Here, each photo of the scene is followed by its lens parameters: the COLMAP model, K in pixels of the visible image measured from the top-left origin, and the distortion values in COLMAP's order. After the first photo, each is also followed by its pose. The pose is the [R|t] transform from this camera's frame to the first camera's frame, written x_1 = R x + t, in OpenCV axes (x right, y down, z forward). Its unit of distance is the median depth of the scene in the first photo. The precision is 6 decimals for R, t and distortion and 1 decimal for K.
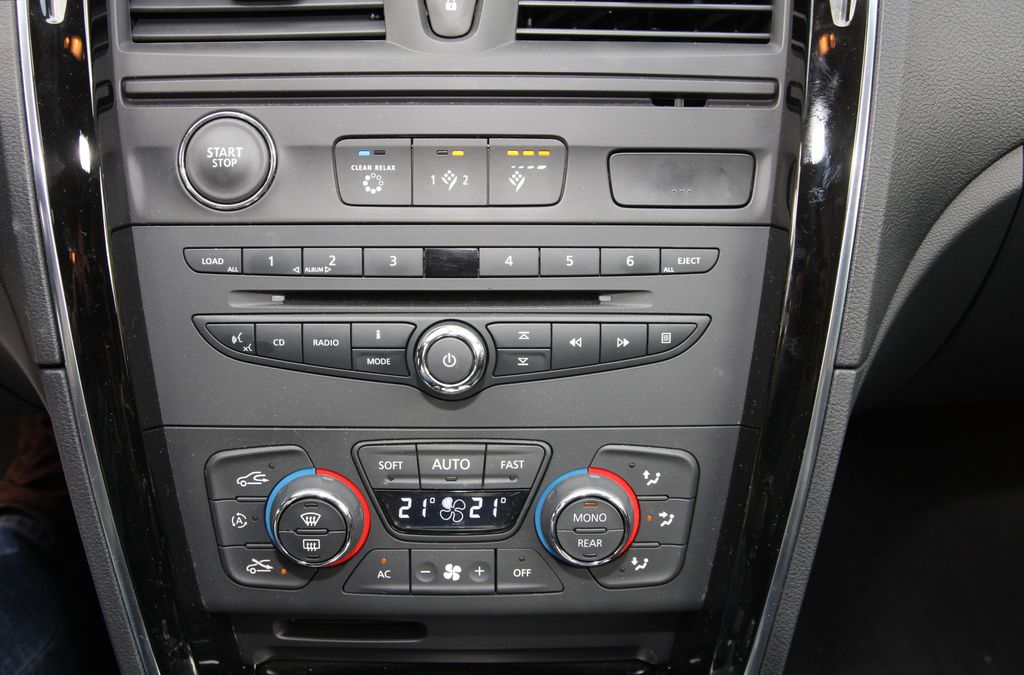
lens RADIAL K [[1074.4, 0, 512.0], [0, 1074.4, 337.5], [0, 0, 1]] dist [-0.031251, -0.002228]
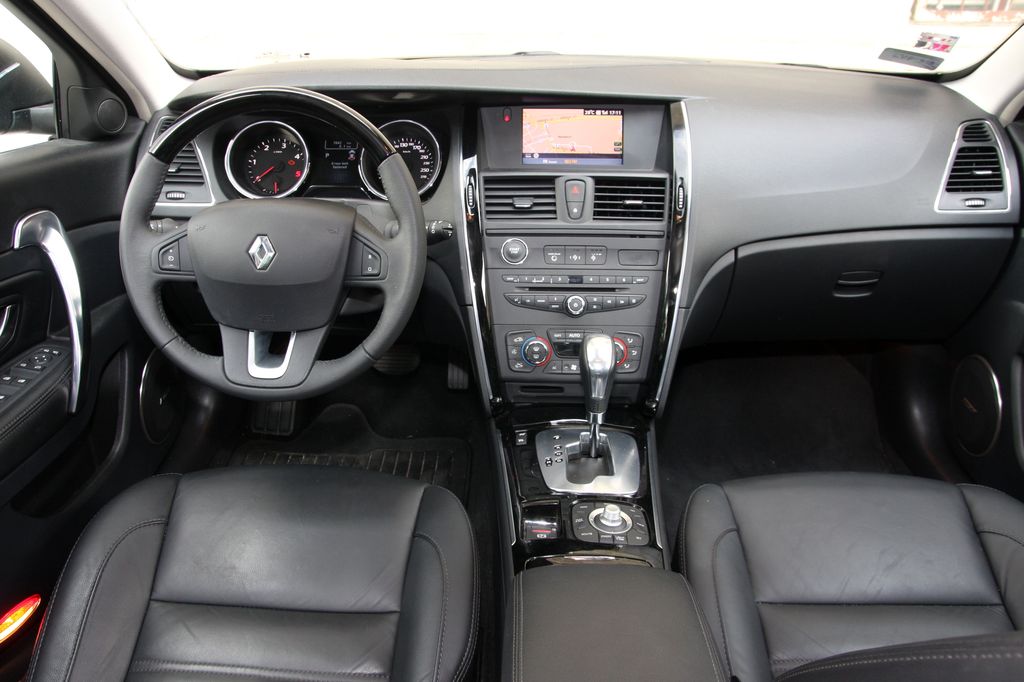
lens RADIAL K [[796.0, 0, 512.0], [0, 796.0, 341.0], [0, 0, 1]] dist [-0.157274, 0.129849]
pose [[0.999551, 0.010515, -0.028043, -0.192080], [-0.012370, 0.997691, -0.066787, 0.318072], [0.027276, 0.067104, 0.997373, -1.670969]]
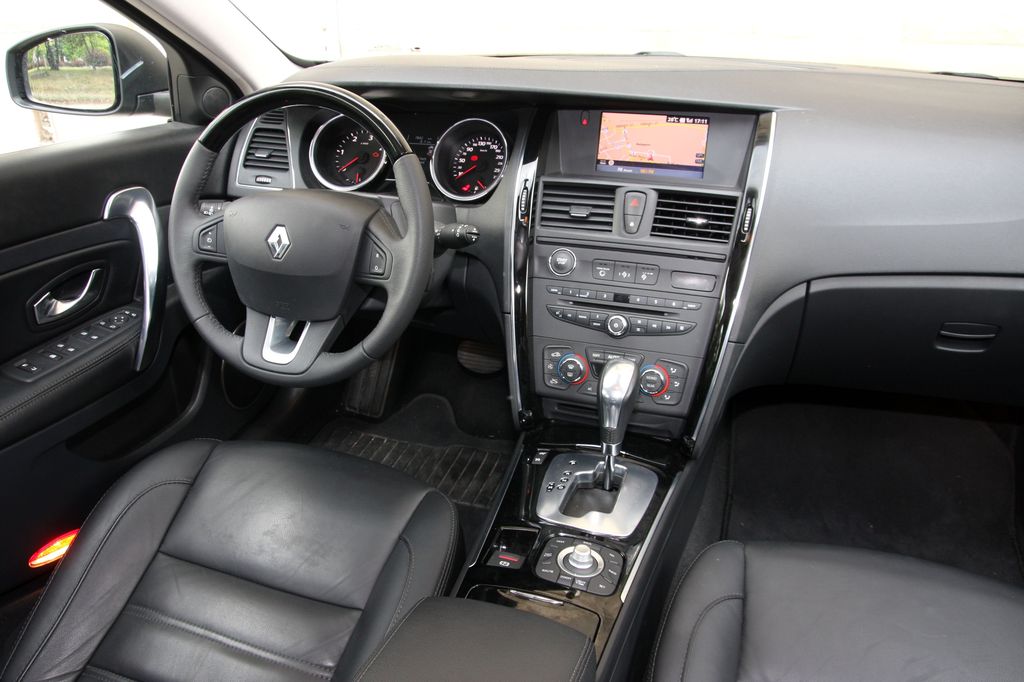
lens RADIAL K [[796.0, 0, 512.0], [0, 796.0, 341.0], [0, 0, 1]] dist [-0.157274, 0.129849]
pose [[0.945106, 0.128098, -0.300609, 0.385479], [-0.146045, 0.988551, -0.037911, 0.208270], [0.292311, 0.079733, 0.952994, -1.476194]]
